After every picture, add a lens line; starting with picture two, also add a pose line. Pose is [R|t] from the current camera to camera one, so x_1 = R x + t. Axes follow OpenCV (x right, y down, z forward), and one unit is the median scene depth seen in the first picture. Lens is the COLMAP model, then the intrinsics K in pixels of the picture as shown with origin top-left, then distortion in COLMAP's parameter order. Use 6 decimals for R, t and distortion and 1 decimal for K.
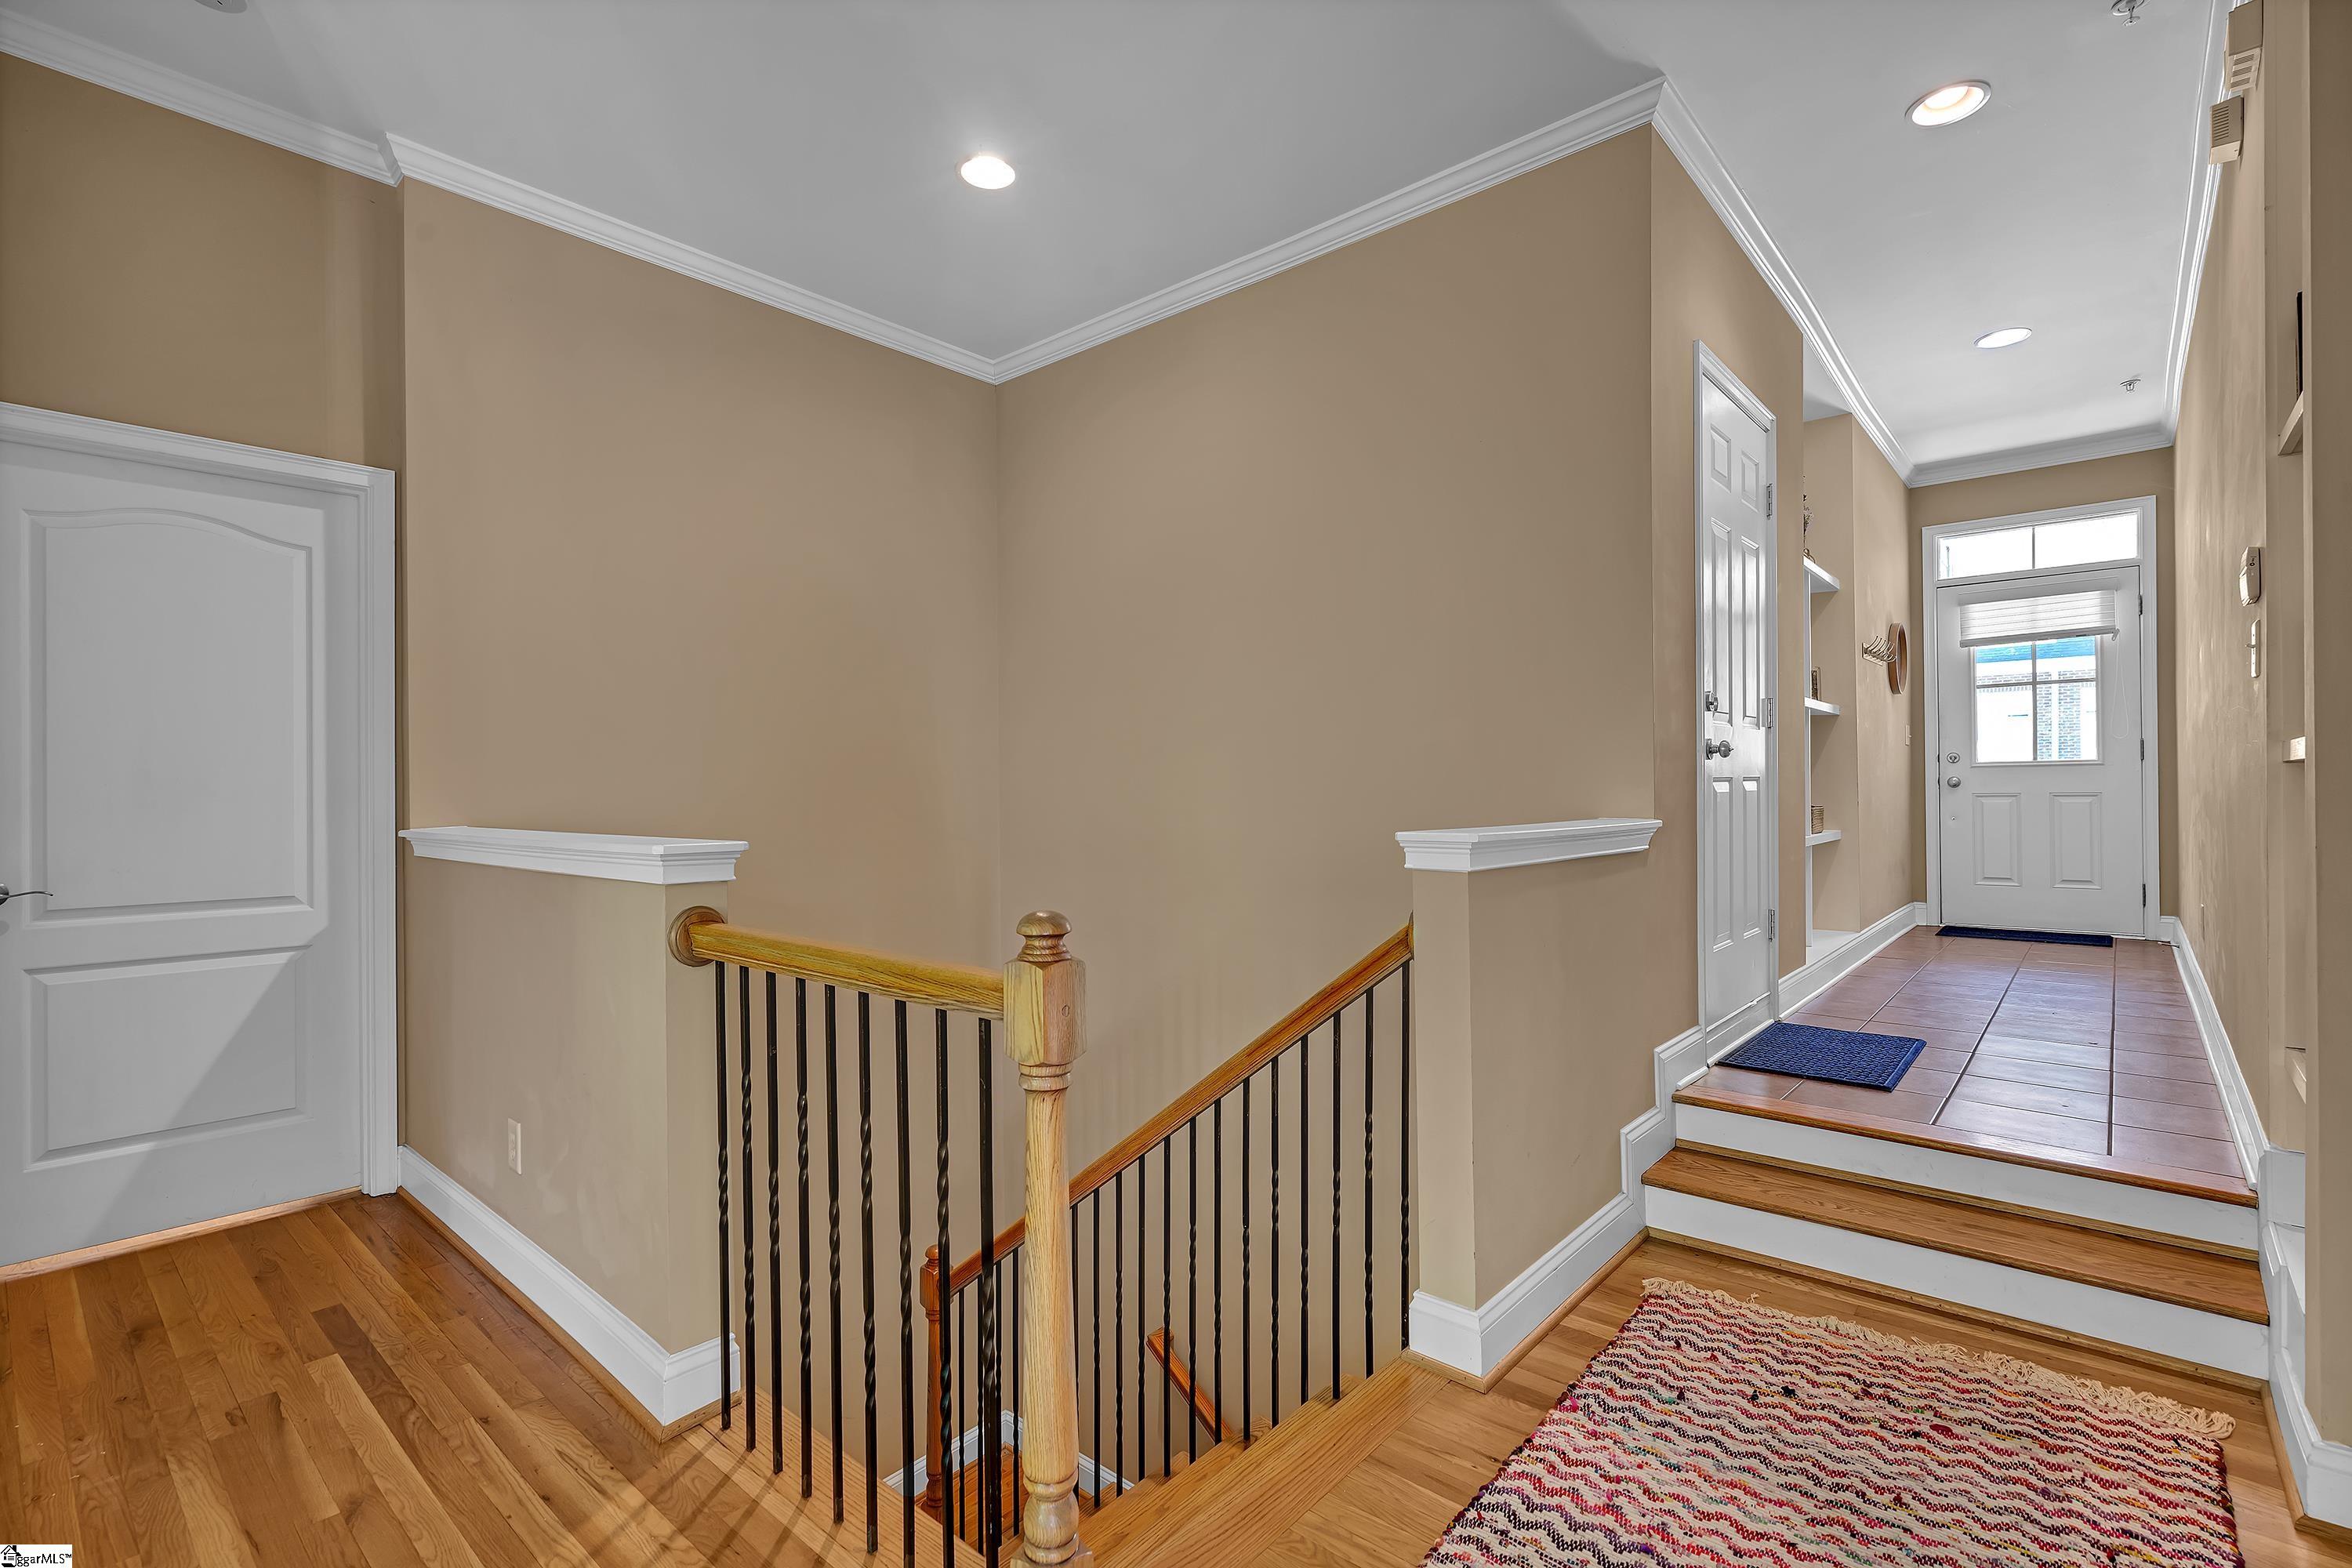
lens RADIAL K [[1058.1, 0, 1186.7], [0, 1058.1, 790.0], [0, 0, 1]] dist [-0.003883, 0.001306]
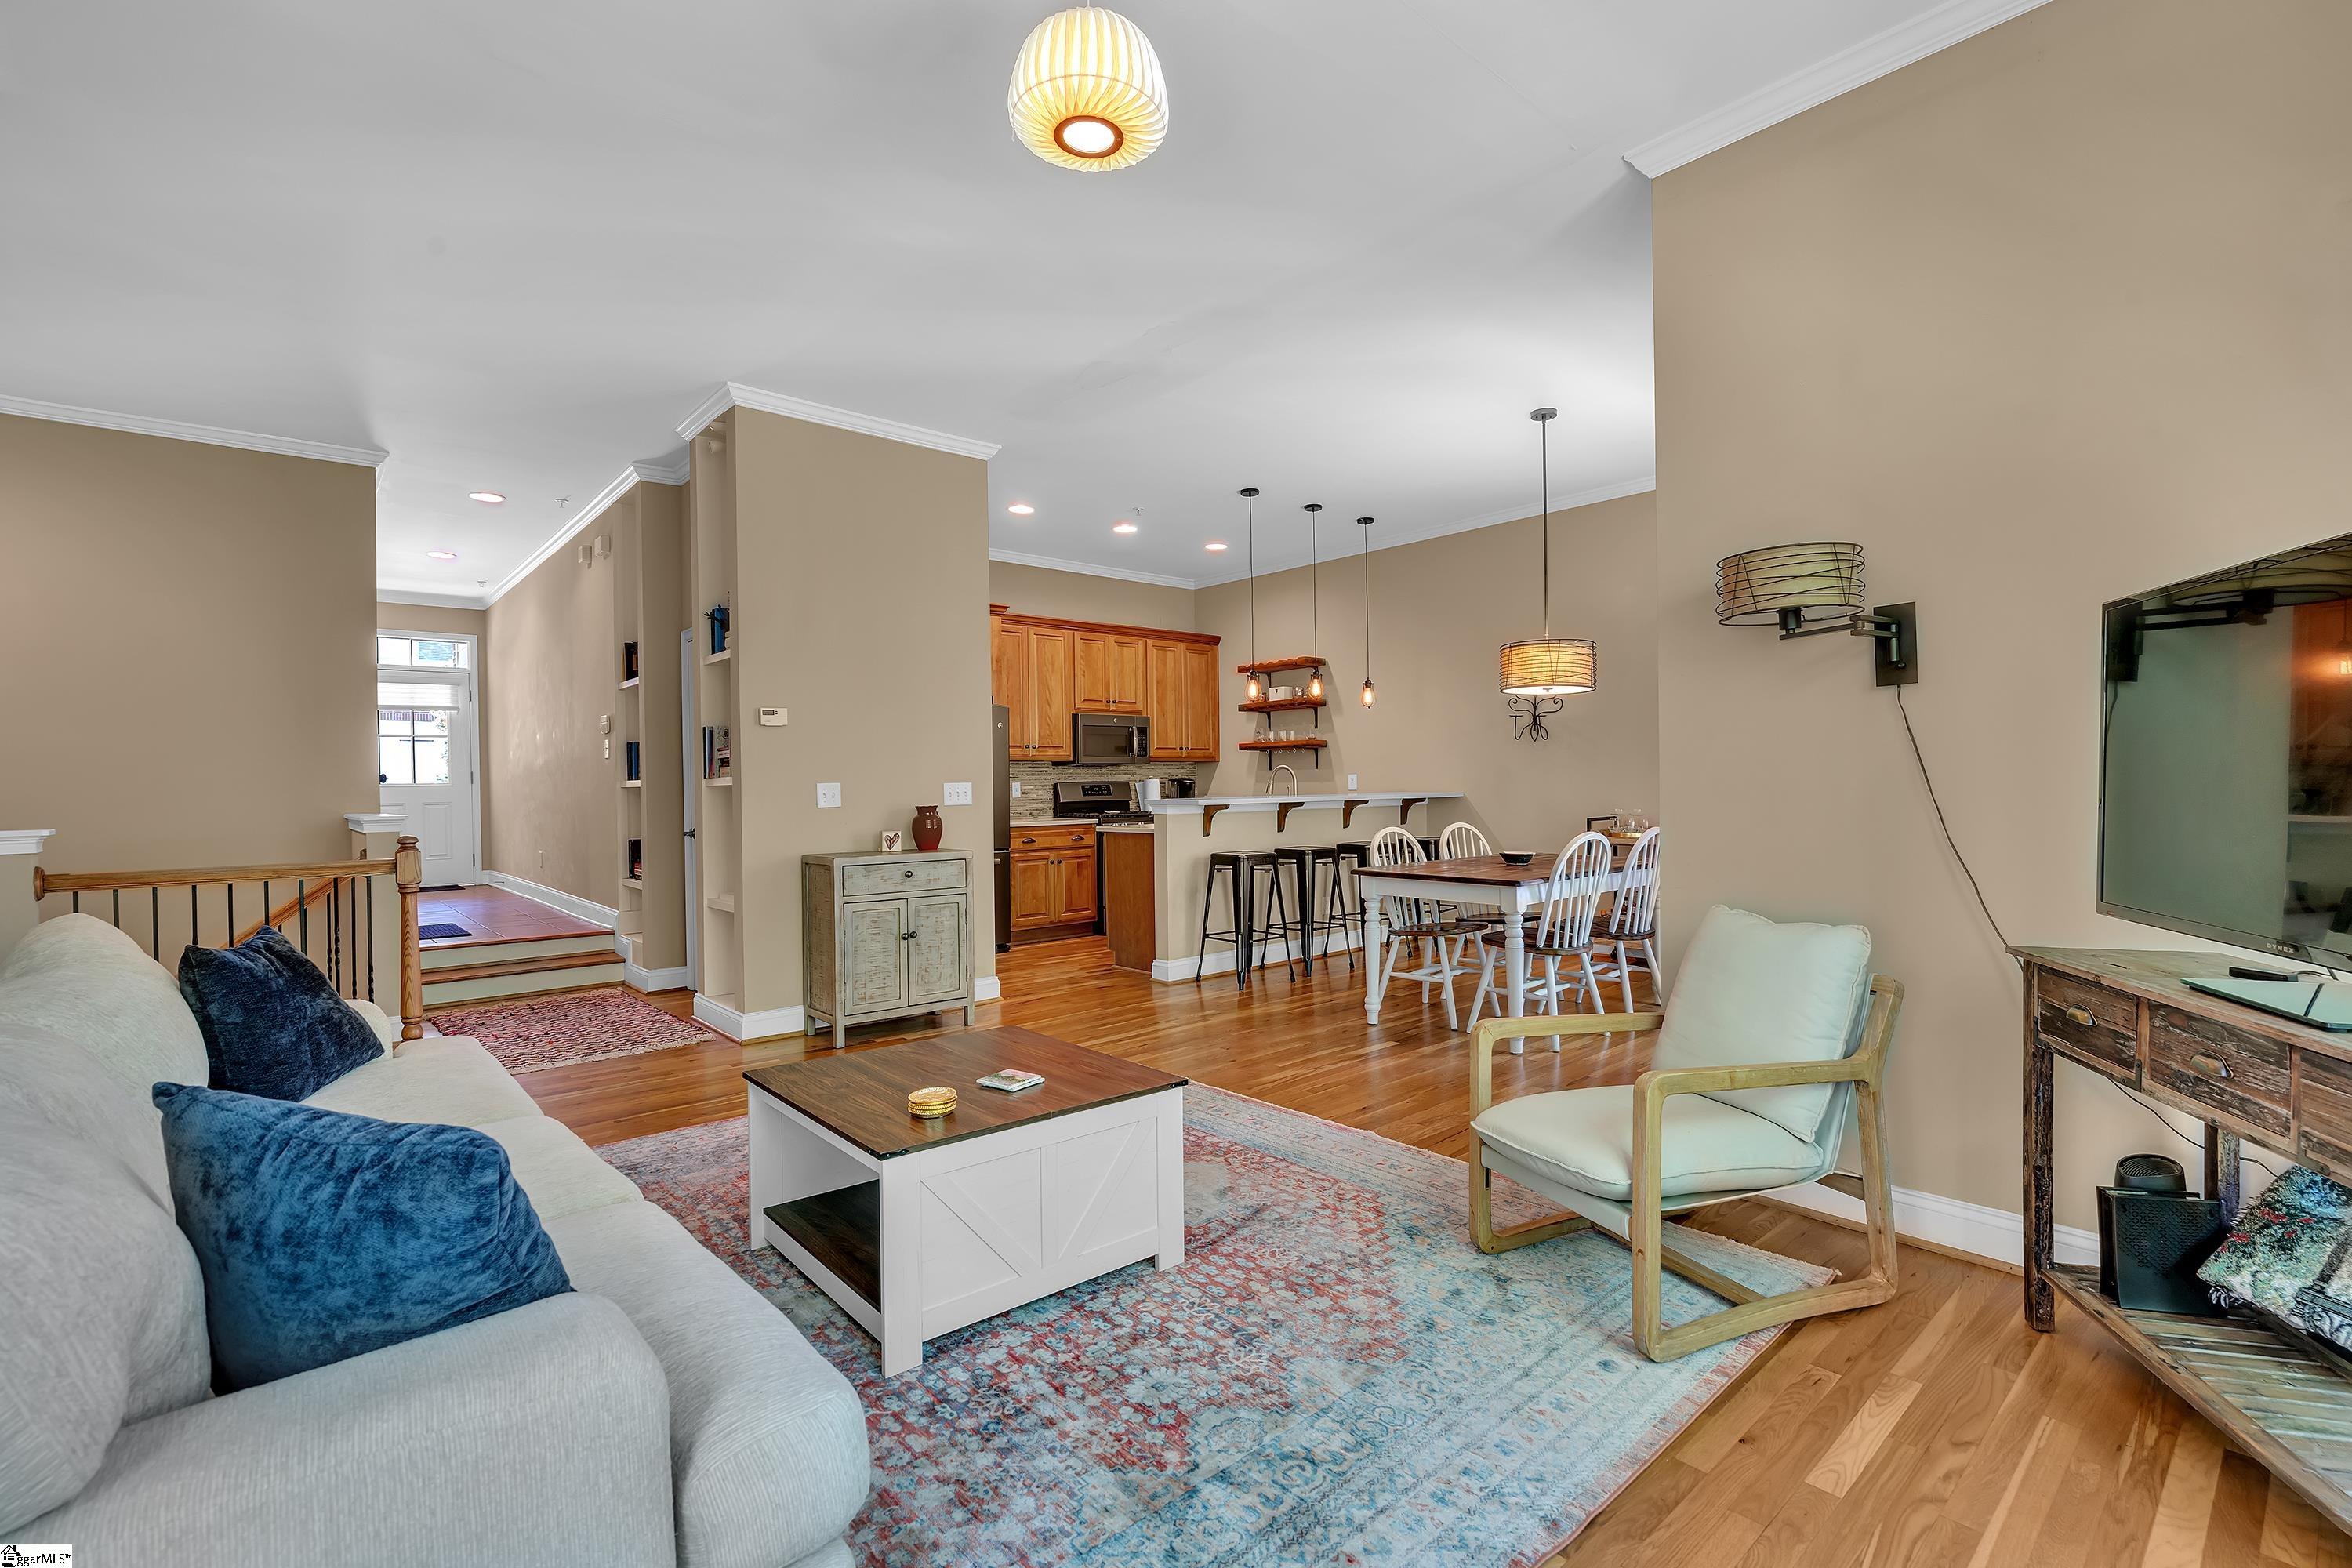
lens RADIAL K [[1058.1, 0, 1180.5], [0, 1058.1, 793.7], [0, 0, 1]] dist [-0.003883, 0.001306]
pose [[0.124044, -0.000464, 0.992277, -0.680200], [0.015929, 0.999872, -0.001524, 0.007475], [-0.992149, 0.015995, 0.124035, -0.377850]]
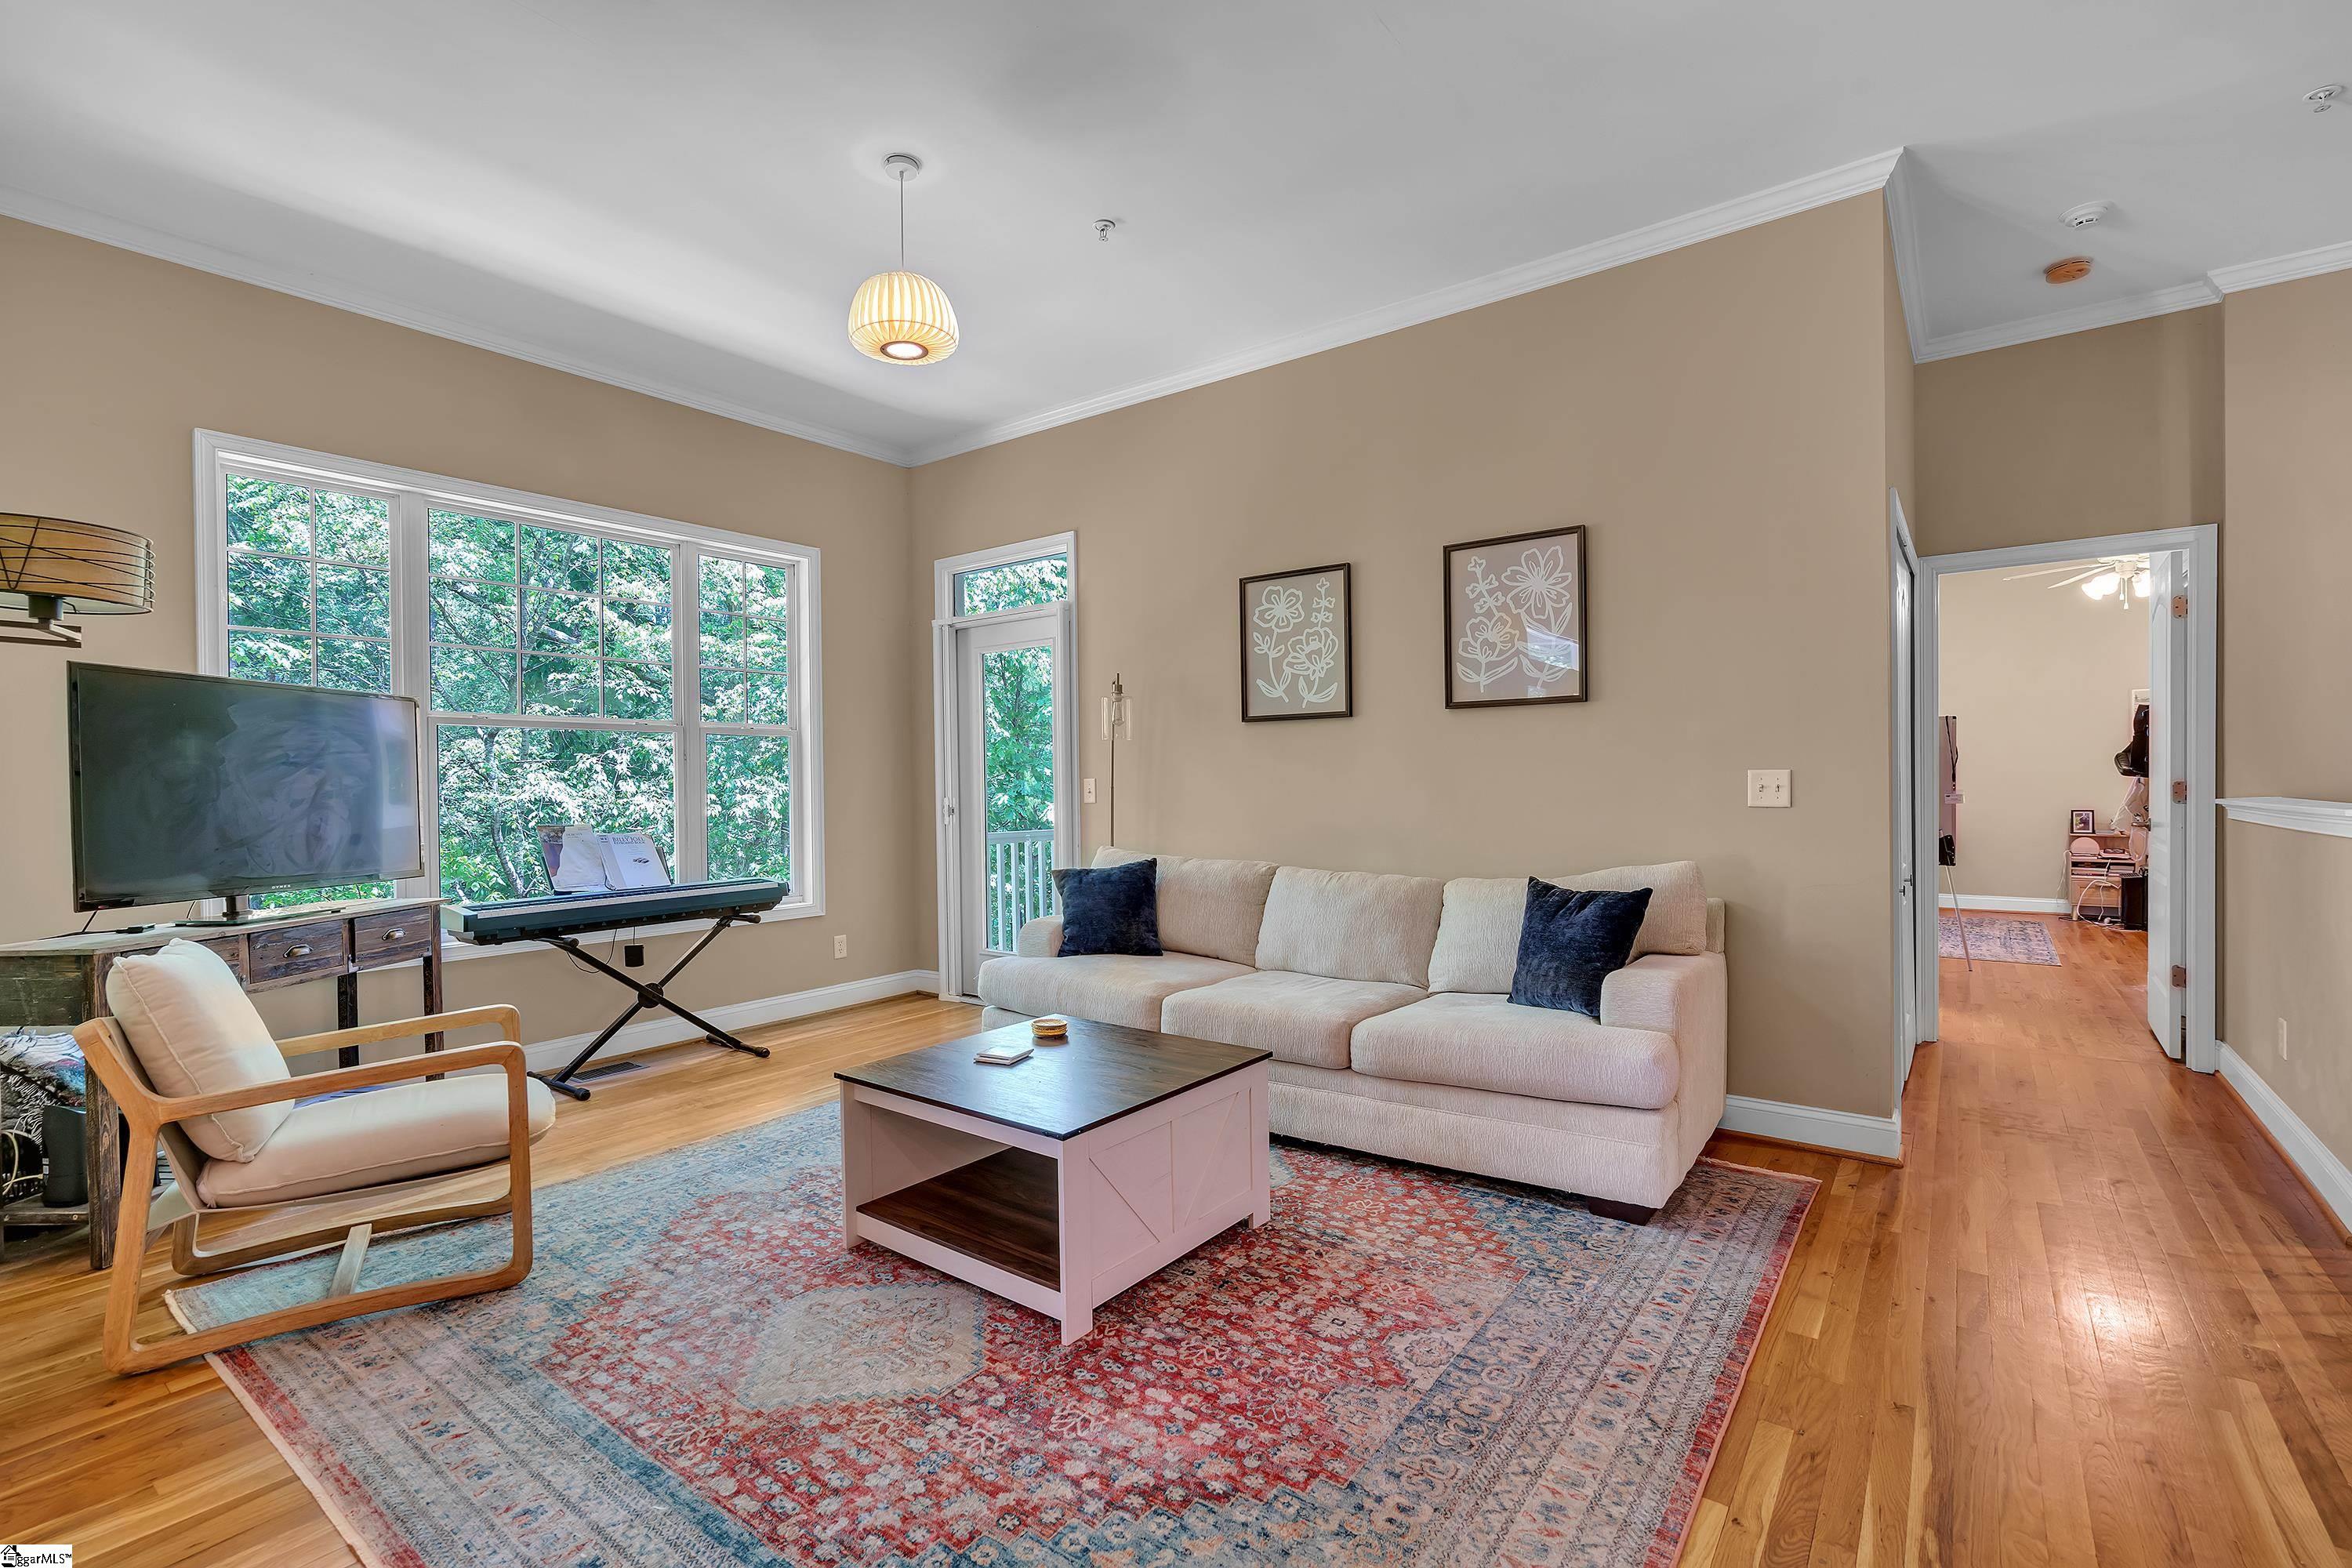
lens RADIAL K [[1058.1, 0, 1167.8], [0, 1058.1, 782.3], [0, 0, 1]] dist [-0.003883, 0.001306]
pose [[0.062684, 0.010082, -0.997982, 0.256251], [0.007630, 0.999915, 0.010581, -0.003464], [0.998004, -0.008278, 0.062602, -0.204169]]
